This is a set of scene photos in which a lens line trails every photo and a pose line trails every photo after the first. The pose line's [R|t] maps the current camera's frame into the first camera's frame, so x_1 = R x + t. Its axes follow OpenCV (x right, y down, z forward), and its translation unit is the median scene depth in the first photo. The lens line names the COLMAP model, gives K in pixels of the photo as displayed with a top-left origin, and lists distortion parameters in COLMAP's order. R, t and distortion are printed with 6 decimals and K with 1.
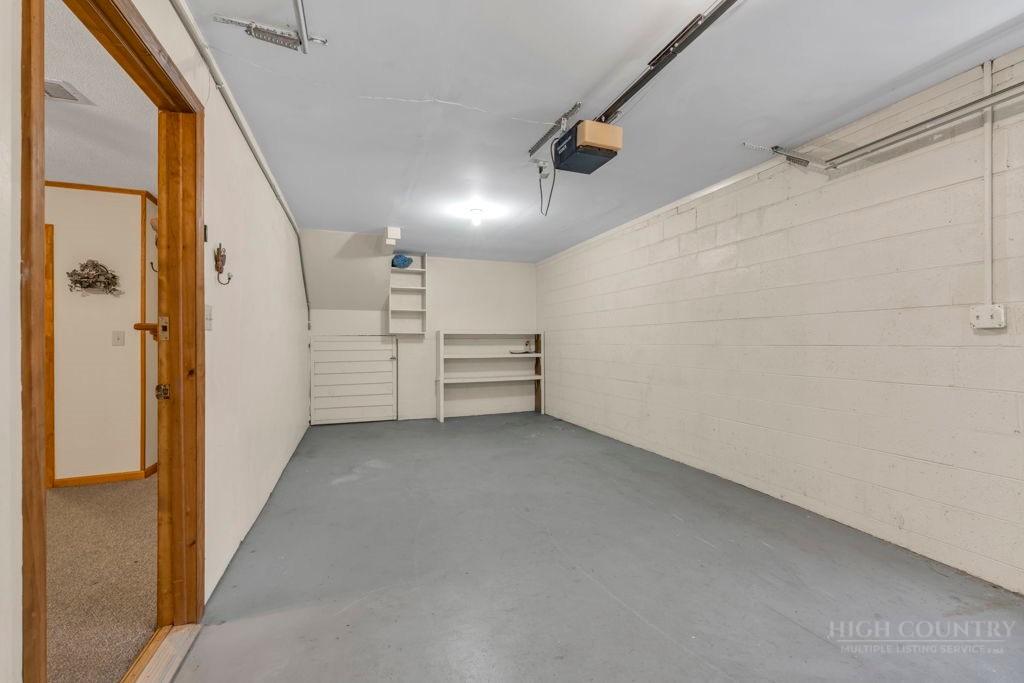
lens RADIAL K [[405.6, 0, 512.0], [0, 405.6, 341.5], [0, 0, 1]] dist [-0.000412, 0.000072]
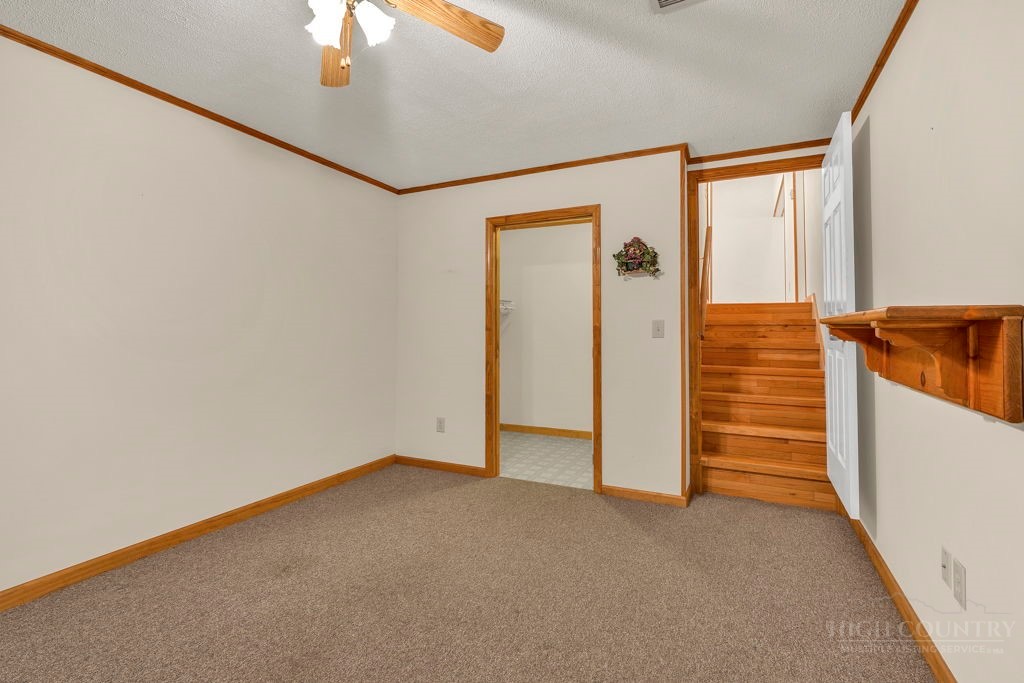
lens RADIAL K [[467.8, 0, 512.0], [0, 467.8, 341.5], [0, 0, 1]] dist [-0.000795, 0.000119]
pose [[0.683980, 0.019300, -0.729245, -0.496494], [-0.006563, 0.999772, 0.020304, -0.000306], [0.729471, -0.009102, 0.683951, 0.138903]]
